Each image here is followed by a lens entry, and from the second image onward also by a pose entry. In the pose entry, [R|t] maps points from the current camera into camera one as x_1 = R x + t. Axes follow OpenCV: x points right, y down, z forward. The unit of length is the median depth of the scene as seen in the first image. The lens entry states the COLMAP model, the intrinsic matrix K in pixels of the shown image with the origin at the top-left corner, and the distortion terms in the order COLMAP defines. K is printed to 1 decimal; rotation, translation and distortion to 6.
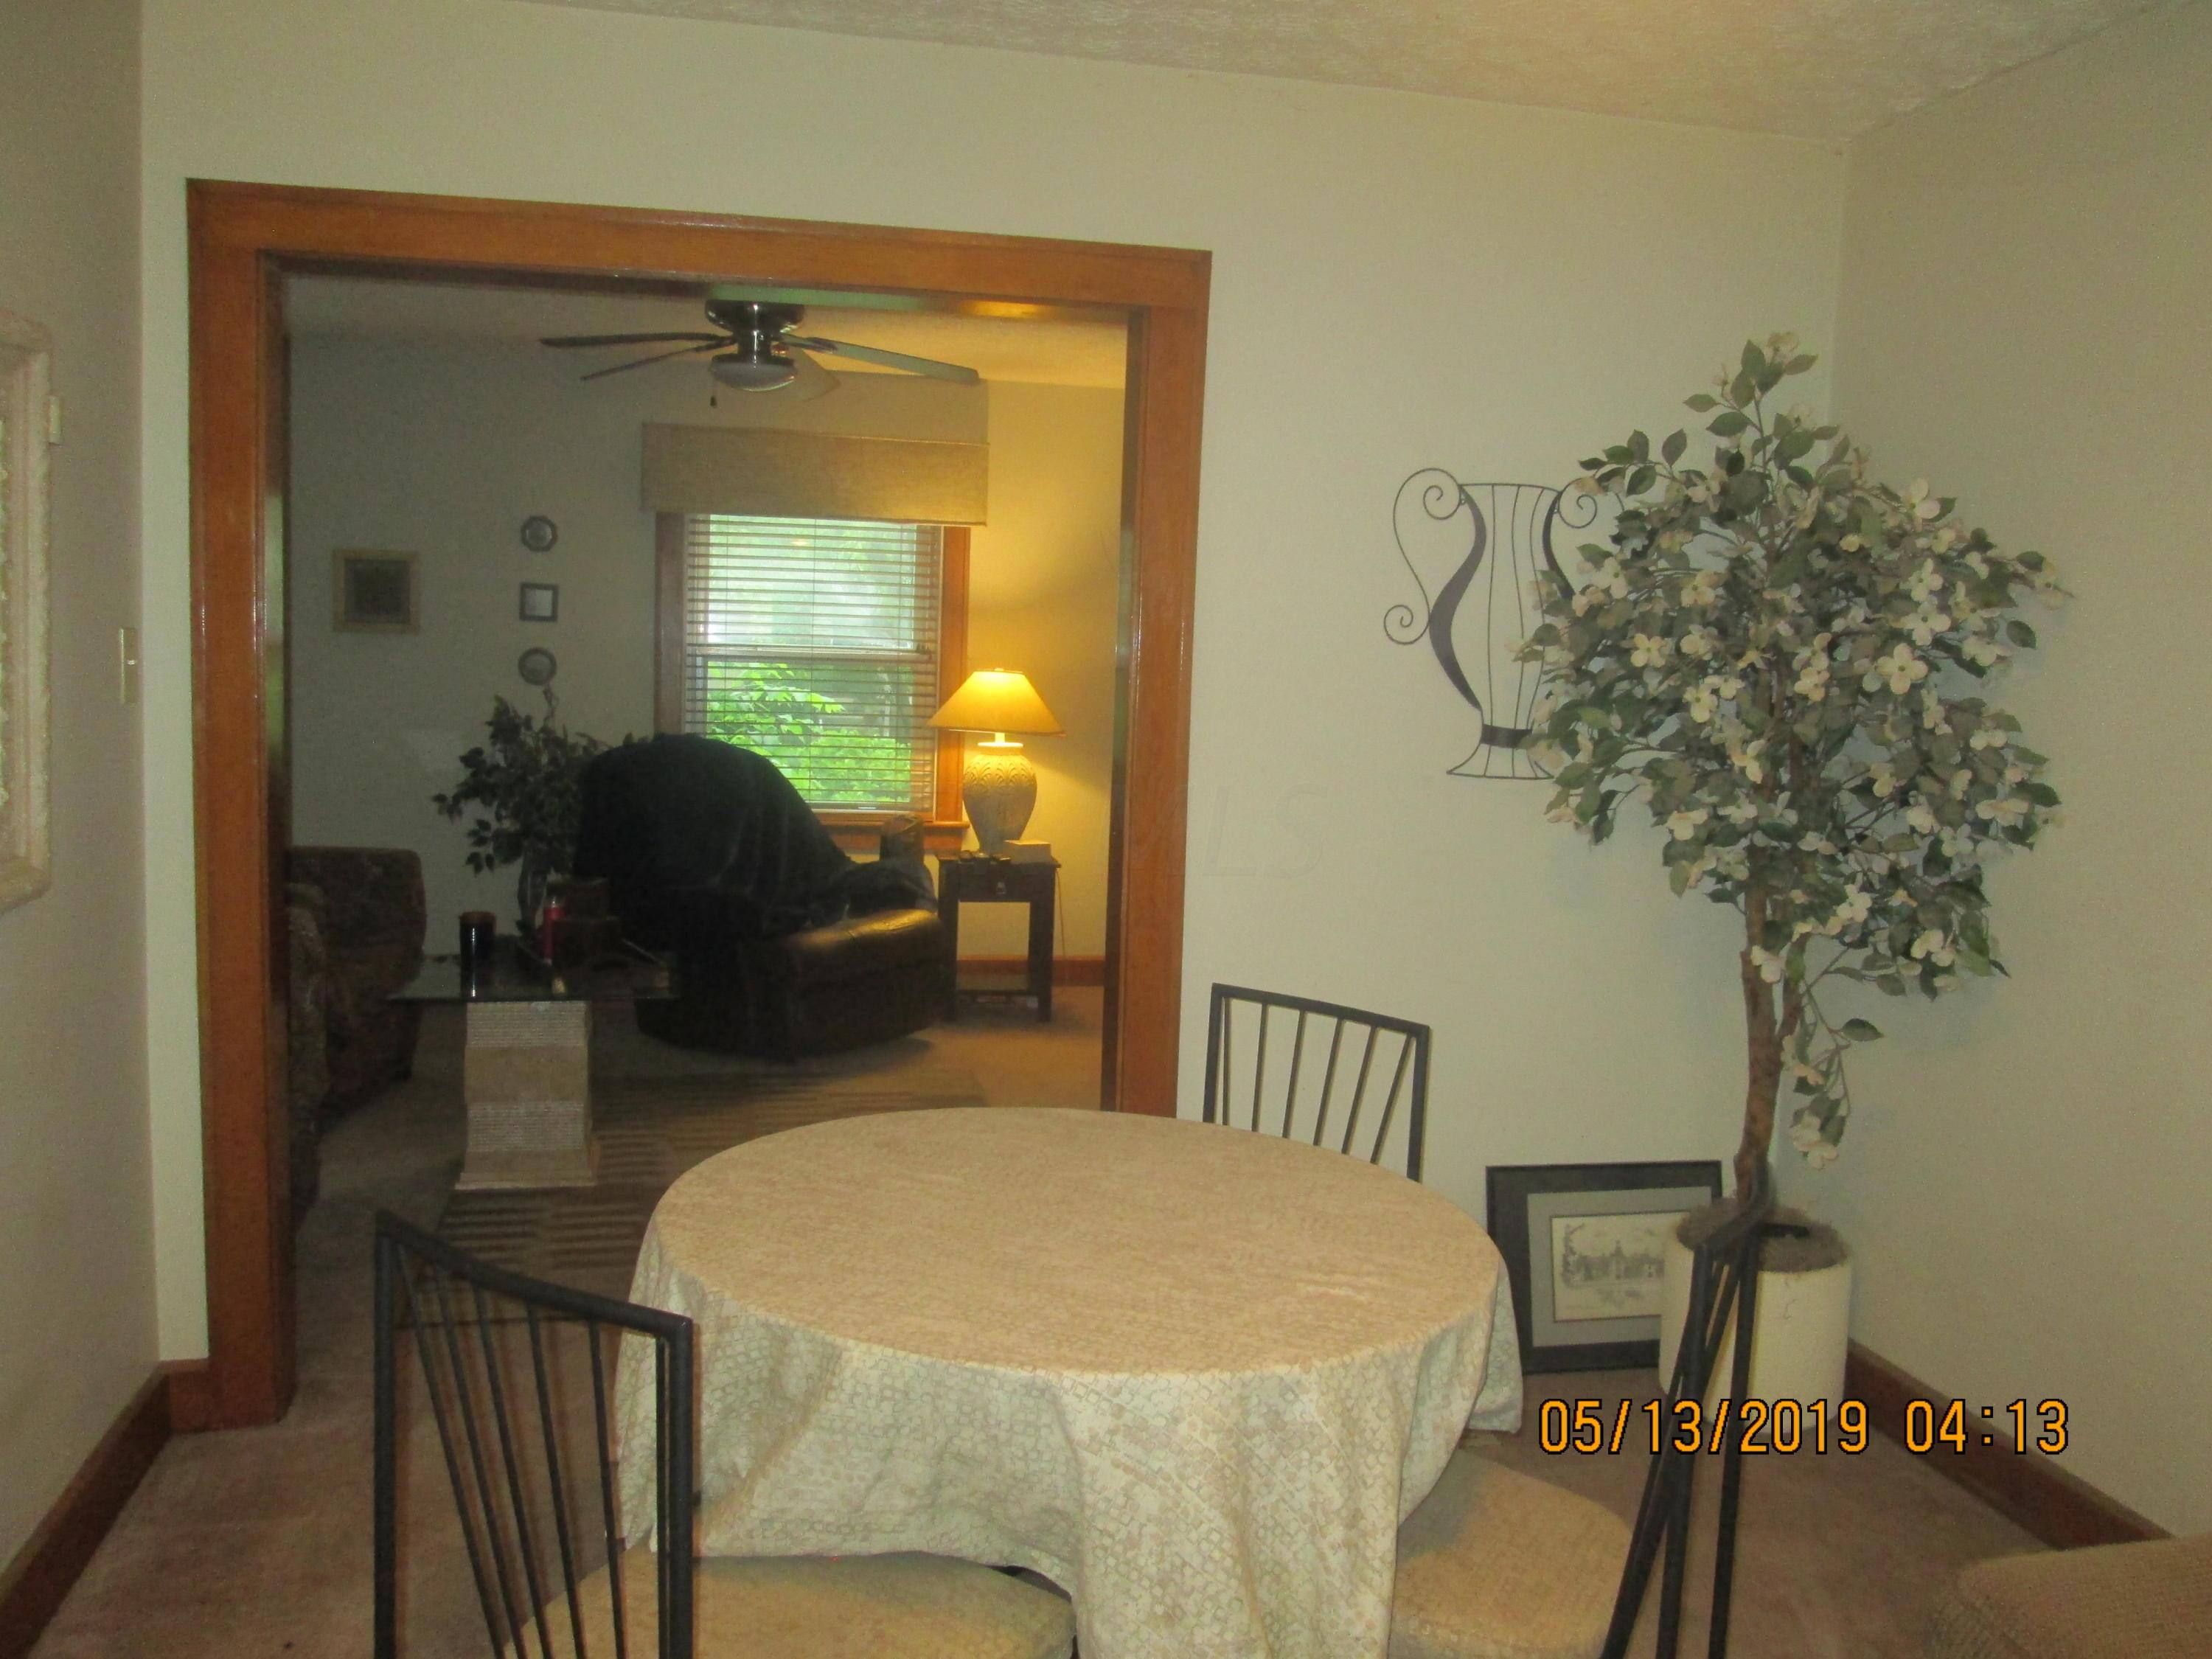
lens RADIAL K [[1862.6, 0, 1107.4], [0, 1862.6, 804.6], [0, 0, 1]] dist [-0.080724, 0.008009]
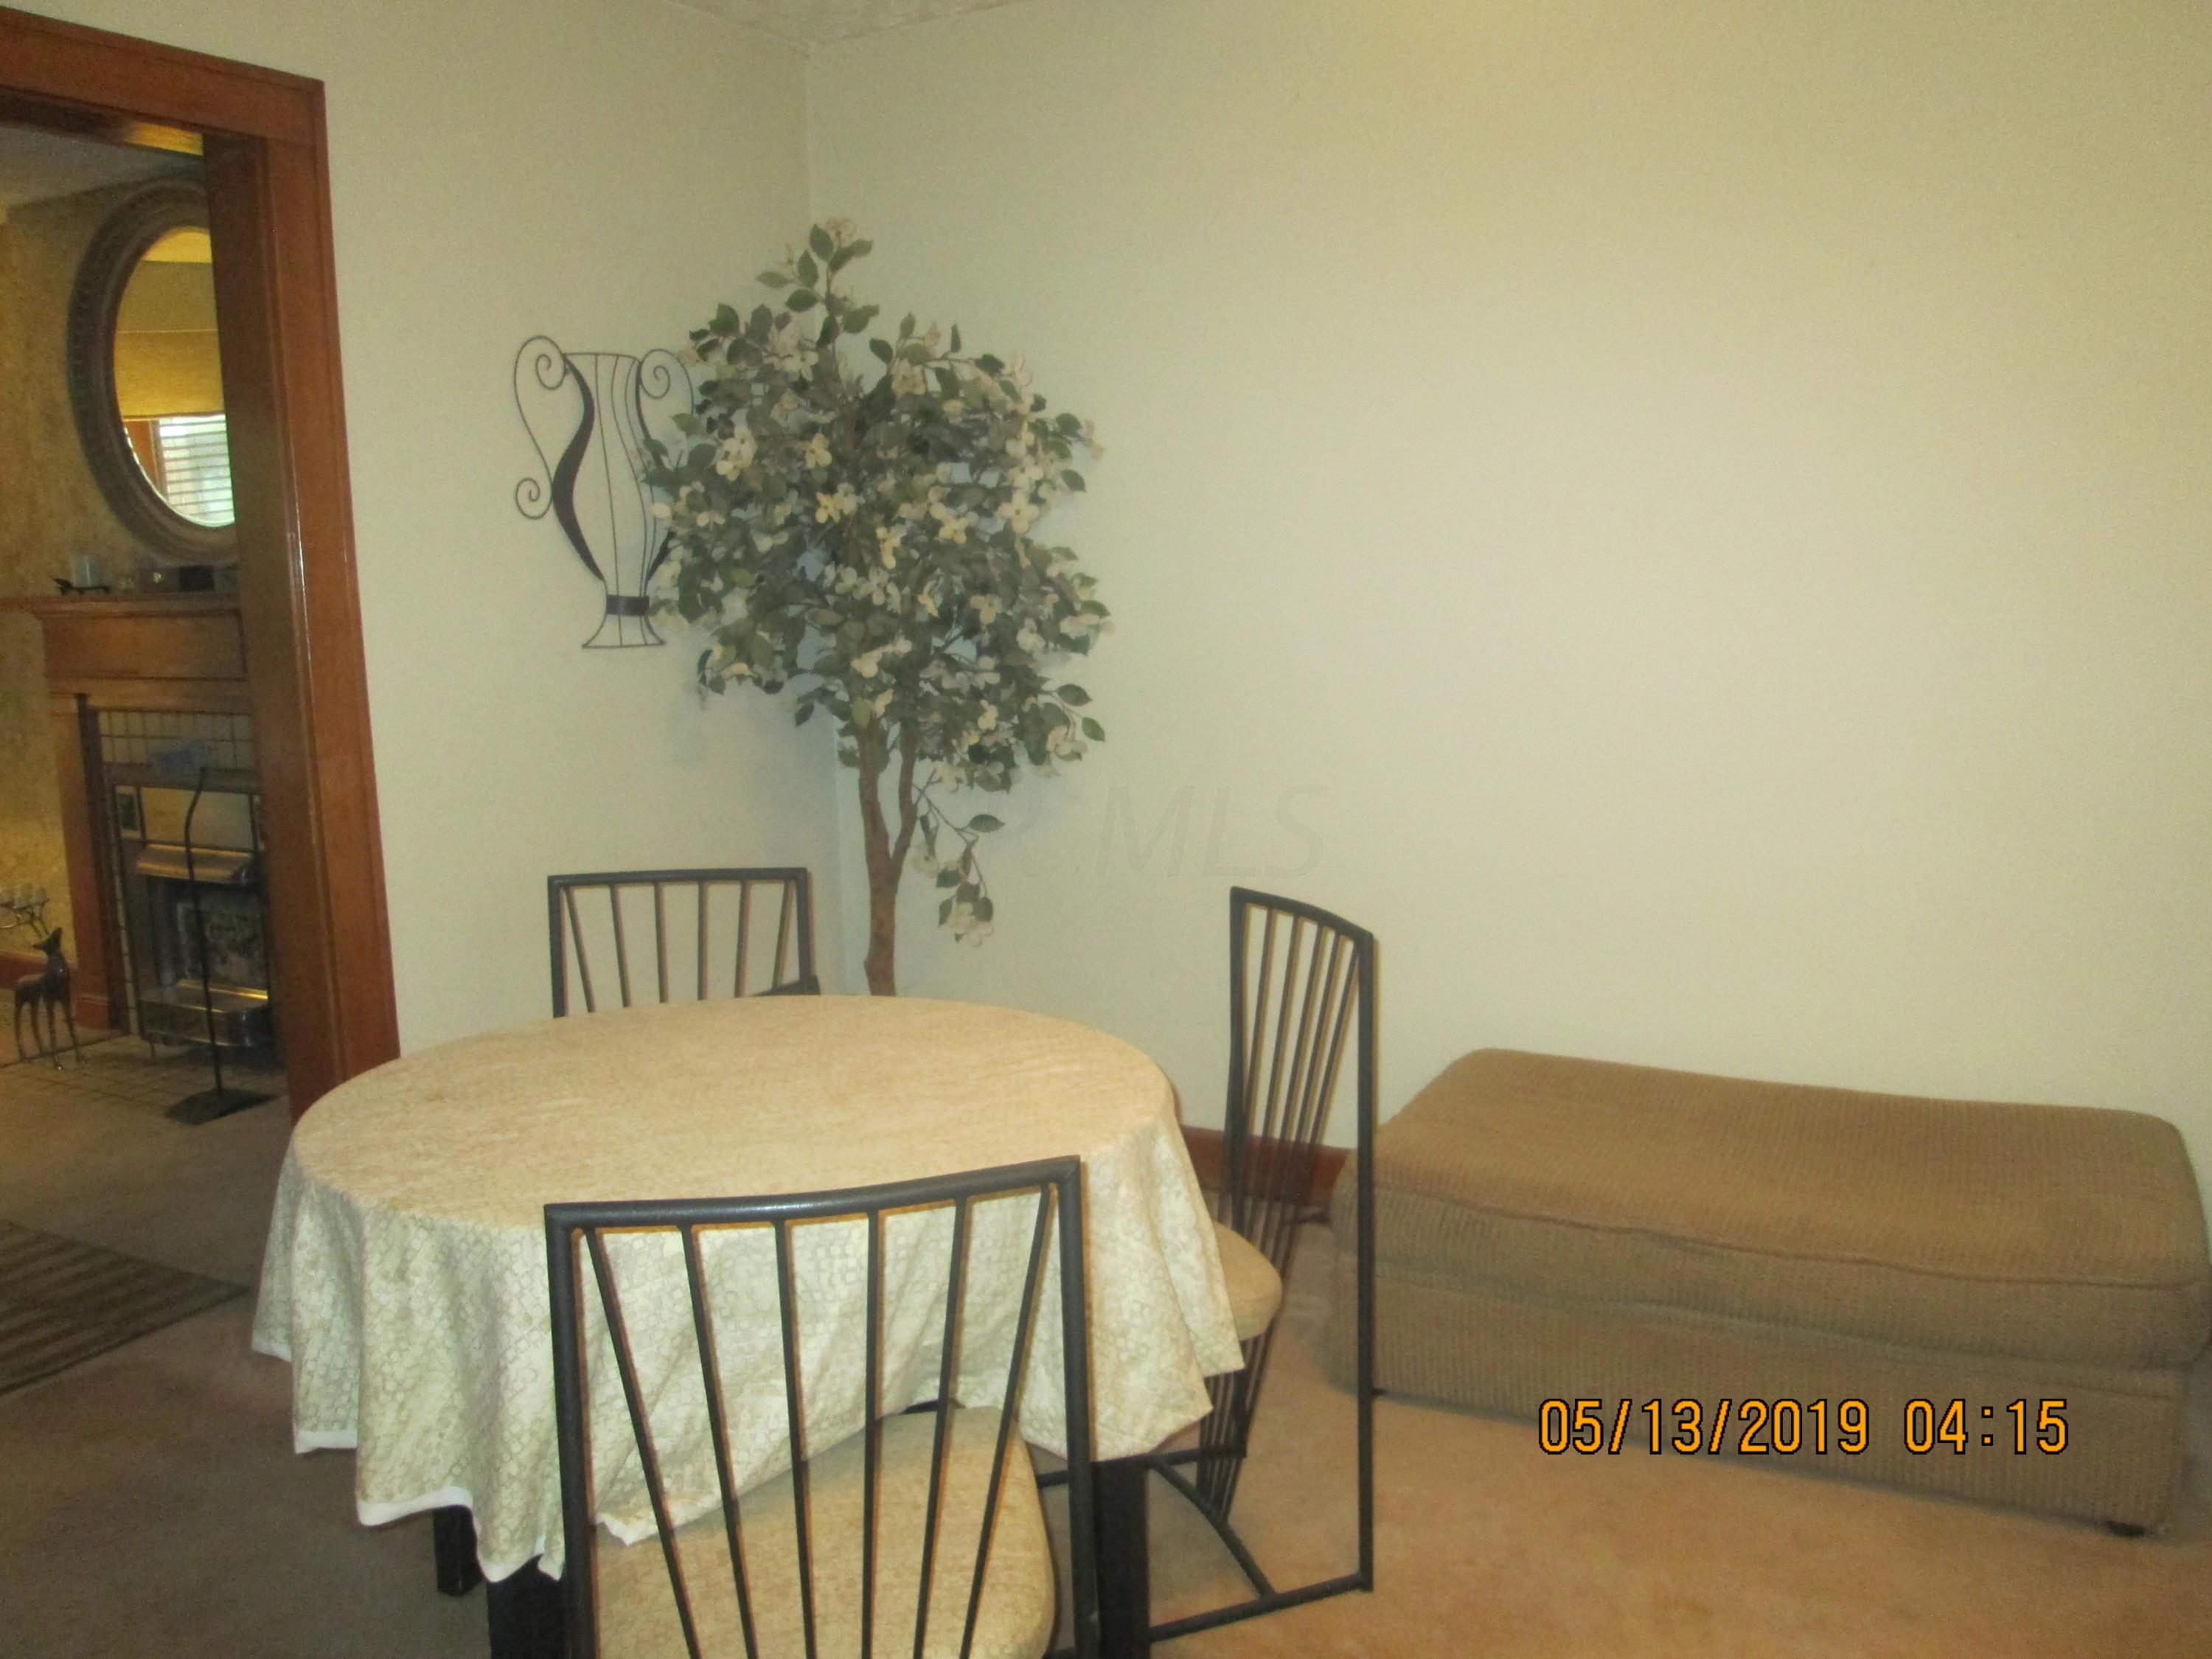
lens RADIAL K [[1878.9, 0, 1093.5], [0, 1878.9, 803.6], [0, 0, 1]] dist [-0.071554, 0.091849]
pose [[0.653934, -0.153614, 0.740792, -0.269555], [0.115738, 0.987956, 0.102700, -0.003602], [-0.747646, 0.018579, 0.663837, 0.090870]]
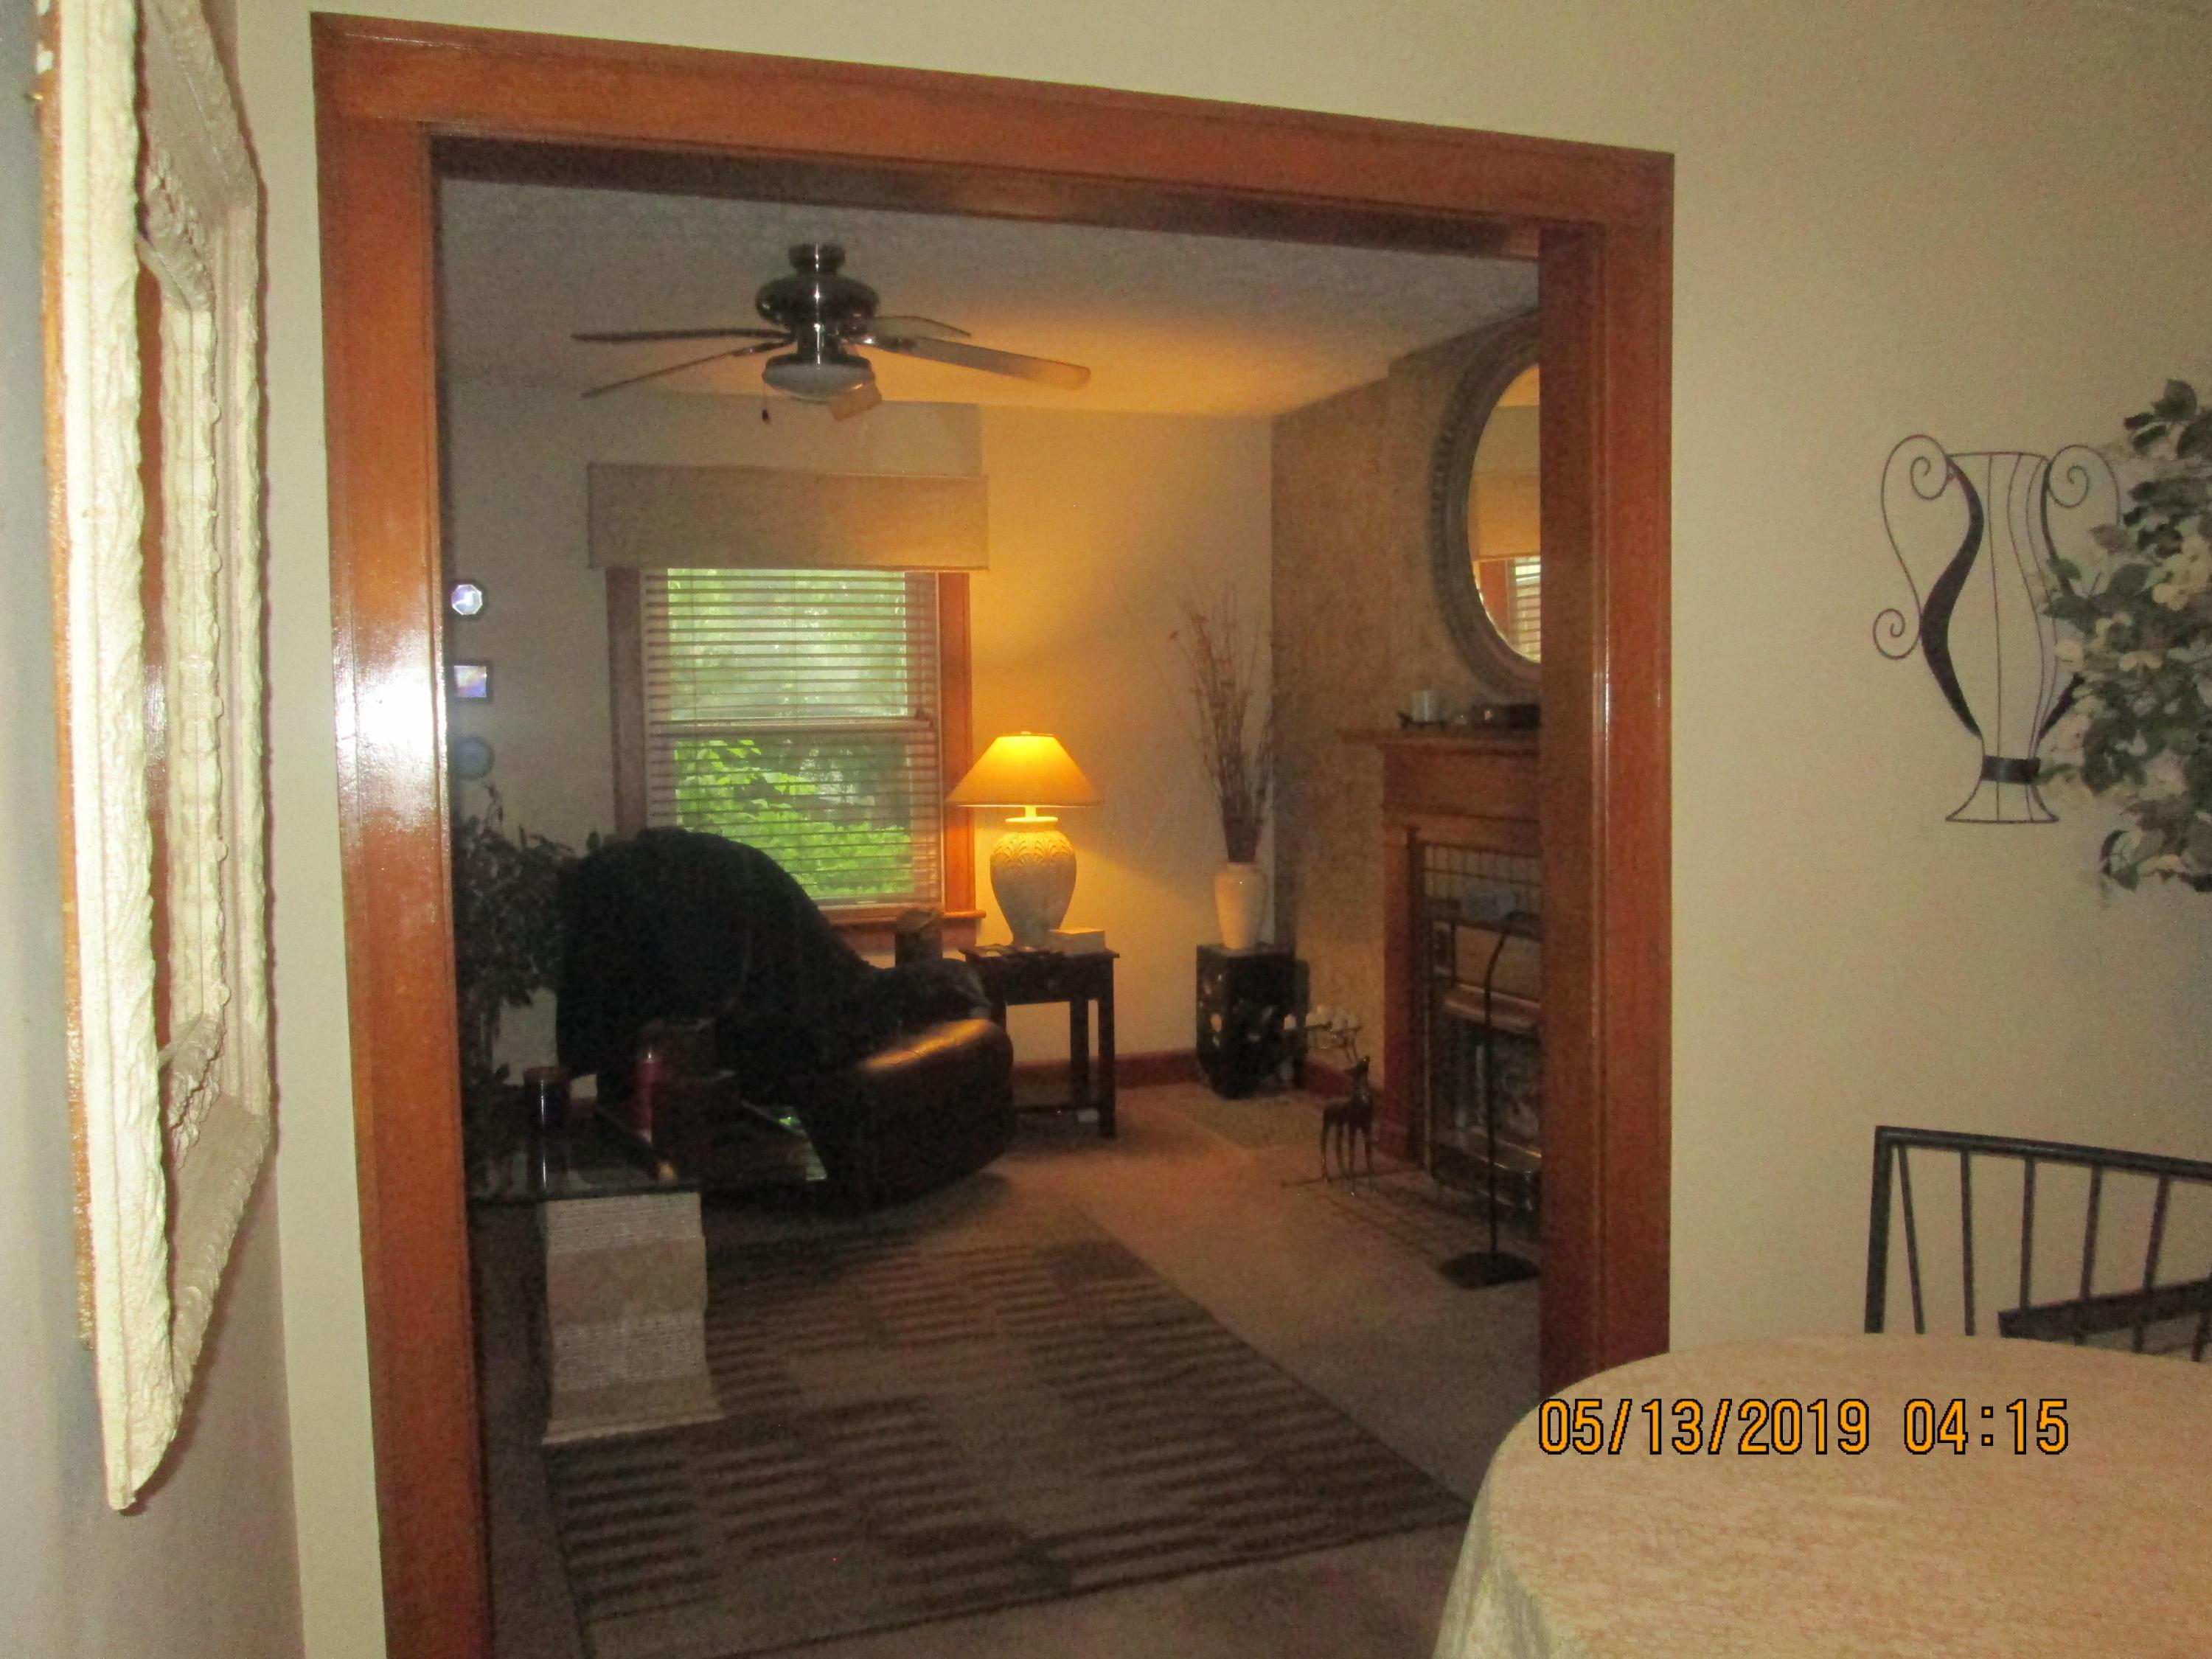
lens RADIAL K [[1823.3, 0, 1057.0], [0, 1823.3, 824.5], [0, 0, 1]] dist [-0.039949, 0.003127]
pose [[0.989463, -0.056792, 0.133186, -0.201484], [0.059976, 0.997999, -0.020015, -0.015602], [-0.131783, 0.027792, 0.990889, 0.198353]]
